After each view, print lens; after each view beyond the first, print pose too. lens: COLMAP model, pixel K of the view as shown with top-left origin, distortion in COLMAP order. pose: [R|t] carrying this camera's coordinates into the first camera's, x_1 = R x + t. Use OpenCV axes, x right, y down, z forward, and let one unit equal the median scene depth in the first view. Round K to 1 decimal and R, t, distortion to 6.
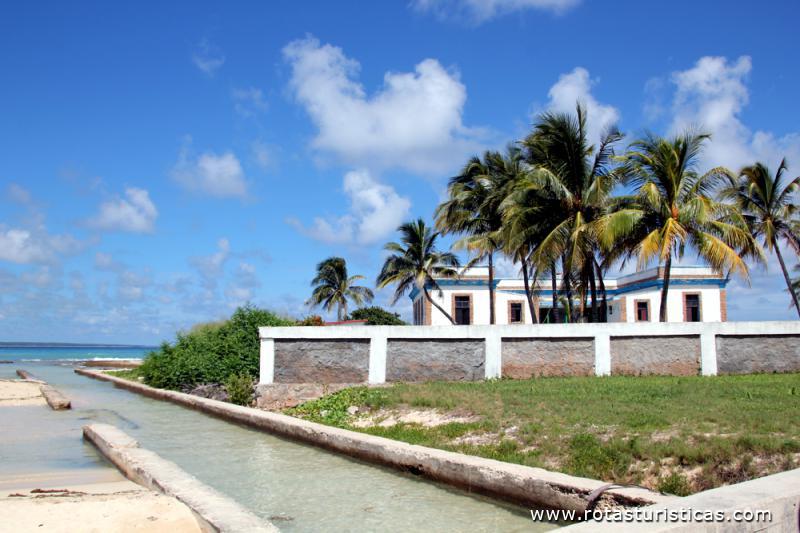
lens RADIAL K [[644.5, 0, 400.0], [0, 644.5, 266.5], [0, 0, 1]] dist [-0.185402, 0.224038]
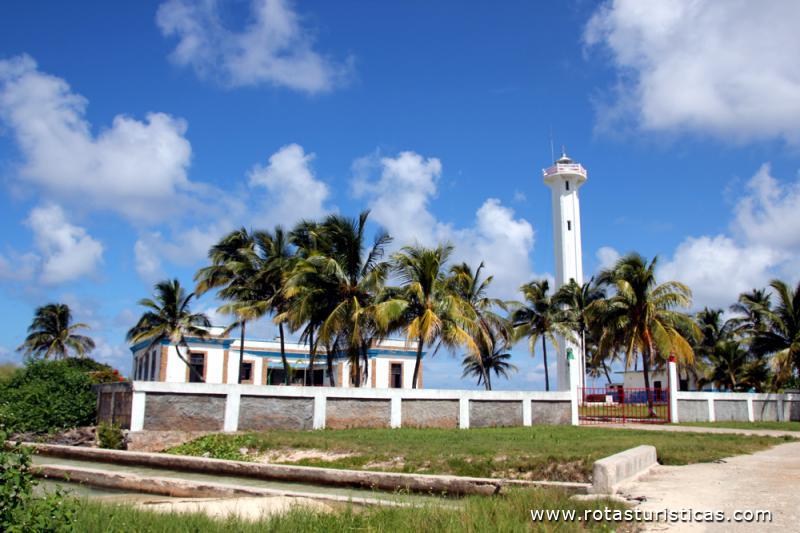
lens RADIAL K [[625.3, 0, 400.0], [0, 625.3, 266.5], [0, 0, 1]] dist [-0.103542, 0.001186]
pose [[0.890079, 0.114052, 0.441307, -0.196404], [-0.070980, 0.991060, -0.112970, -0.013133], [-0.450246, 0.069228, 0.890217, -0.140703]]
